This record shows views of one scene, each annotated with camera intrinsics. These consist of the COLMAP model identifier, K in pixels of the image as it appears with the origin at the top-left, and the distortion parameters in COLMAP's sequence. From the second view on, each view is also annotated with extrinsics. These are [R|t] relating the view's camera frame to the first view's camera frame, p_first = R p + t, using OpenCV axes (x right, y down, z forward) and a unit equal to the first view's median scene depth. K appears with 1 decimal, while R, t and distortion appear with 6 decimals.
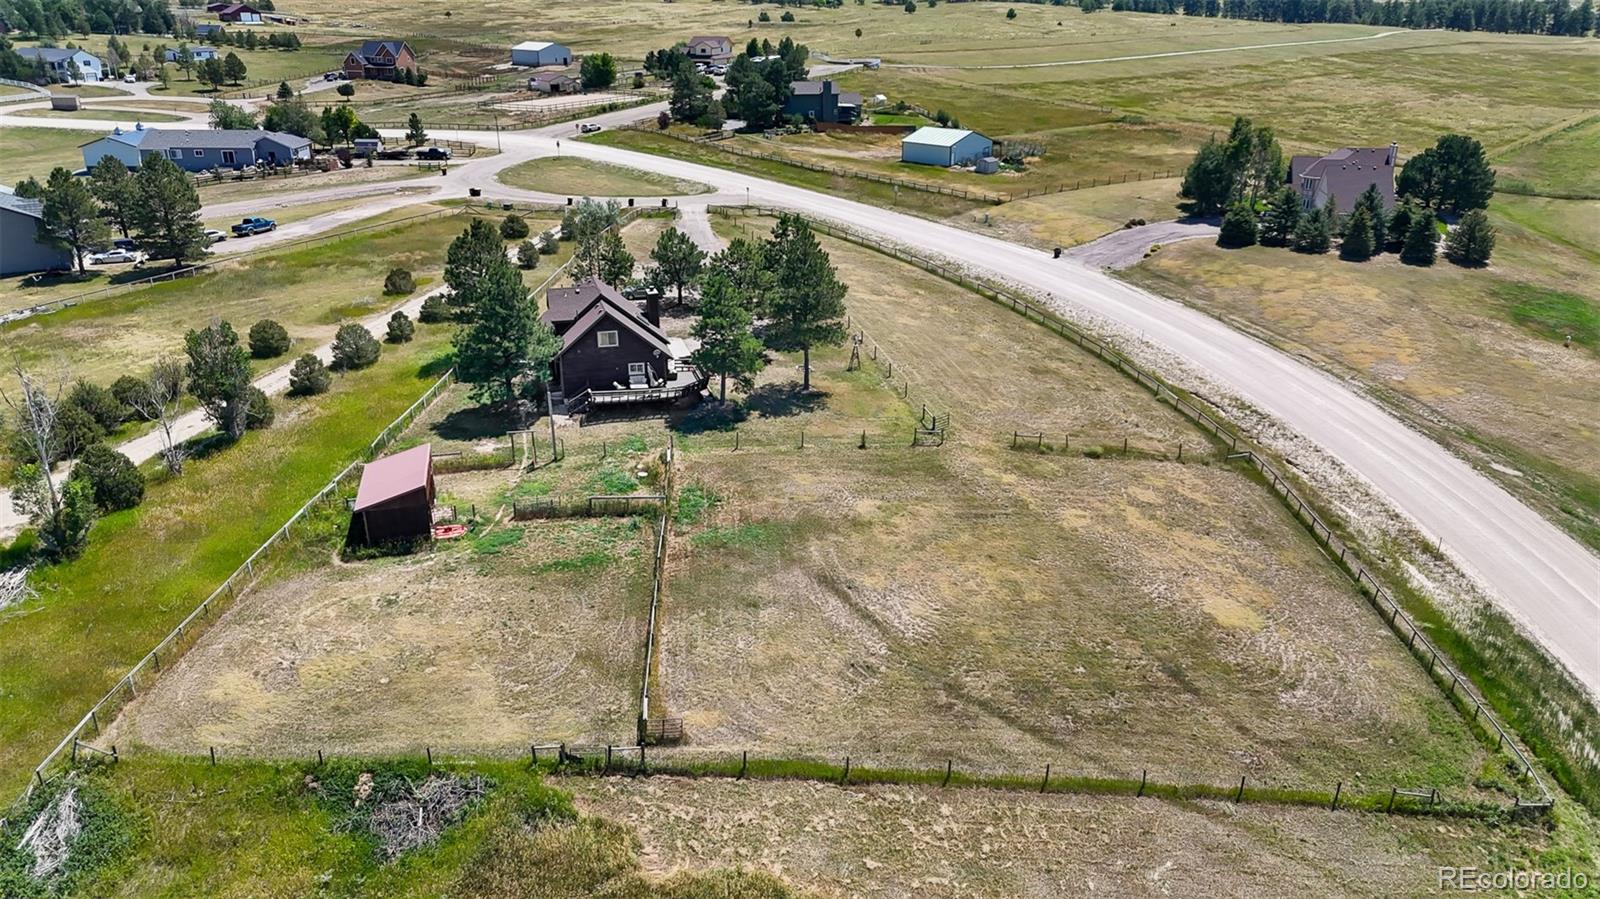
lens RADIAL K [[1158.2, 0, 800.0], [0, 1158.2, 449.5], [0, 0, 1]] dist [0.065658, -0.067096]
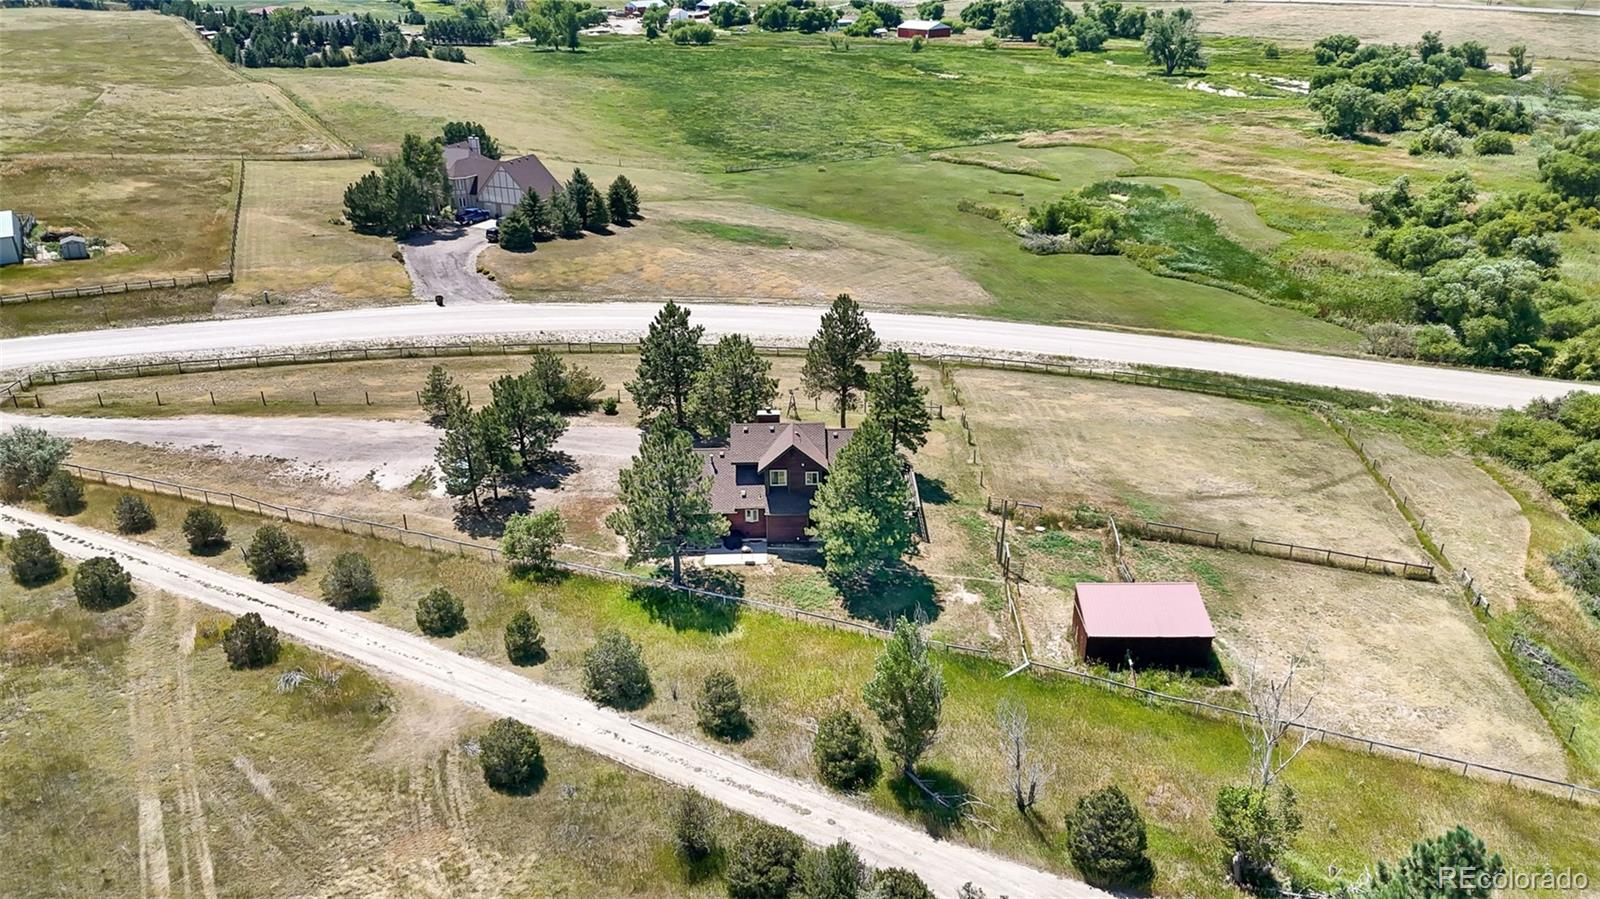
lens RADIAL K [[1136.3, 0, 799.6], [0, 1136.3, 461.1], [0, 0, 1]] dist [0.056693, -0.041969]
pose [[0.264052, -0.410300, 0.872886, -1.177544], [0.367773, 0.879463, 0.302139, -0.468557], [-0.891639, 0.241244, 0.383121, 0.840994]]
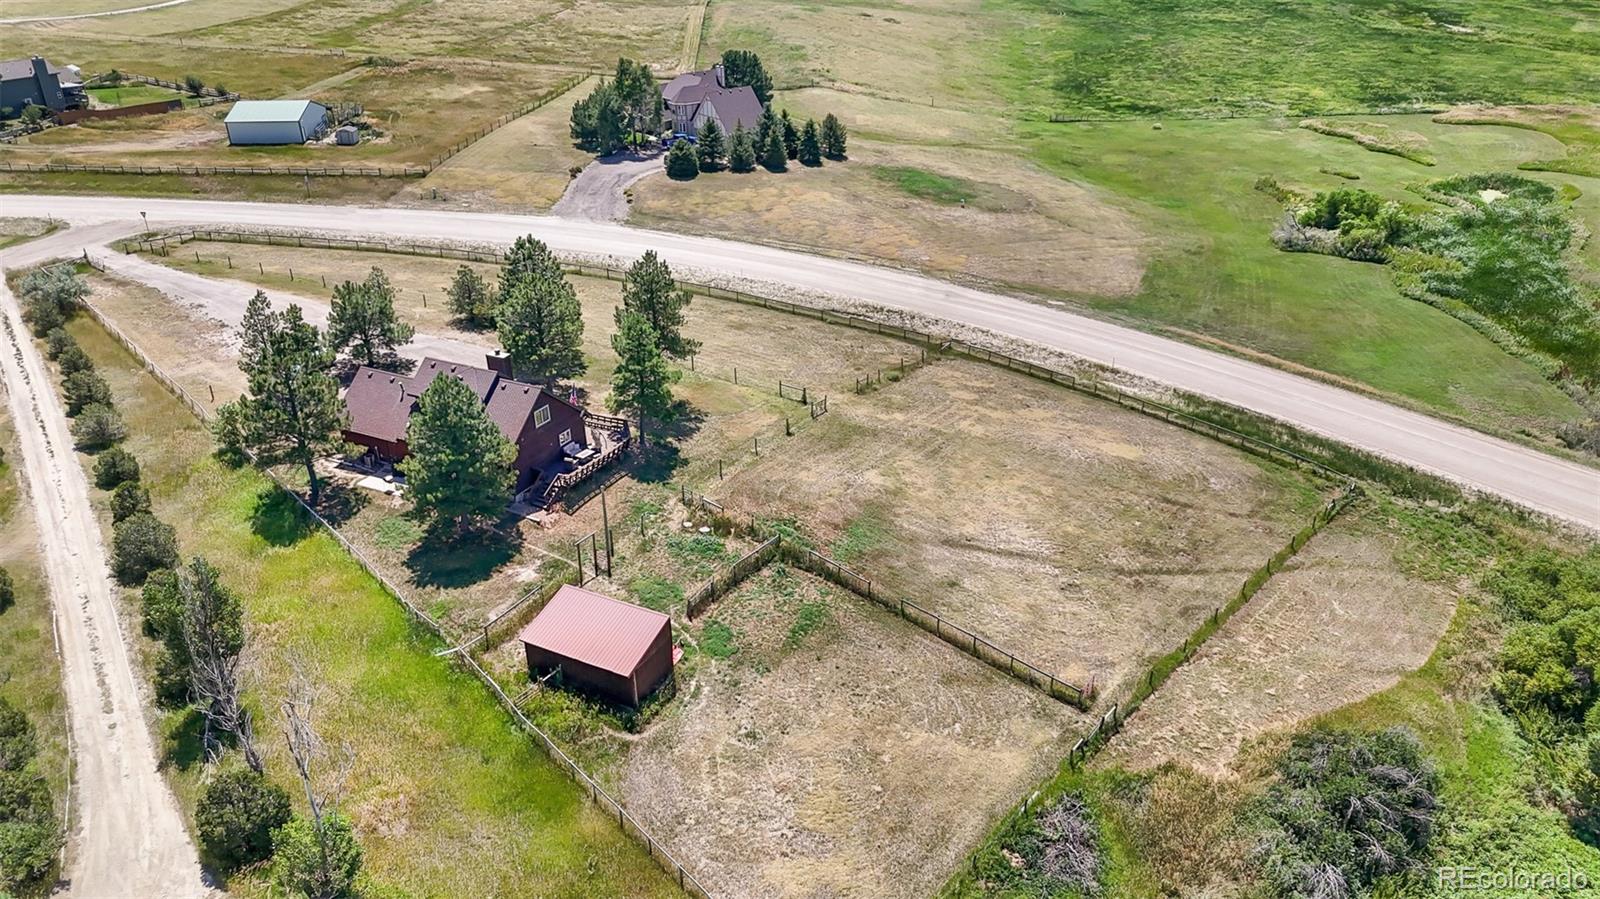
lens RADIAL K [[1158.2, 0, 800.0], [0, 1158.2, 449.5], [0, 0, 1]] dist [0.065658, -0.067096]
pose [[0.681977, -0.338932, 0.648099, -0.750341], [0.287191, 0.939064, 0.188892, -0.221025], [-0.672628, 0.057308, 0.737759, 0.237460]]
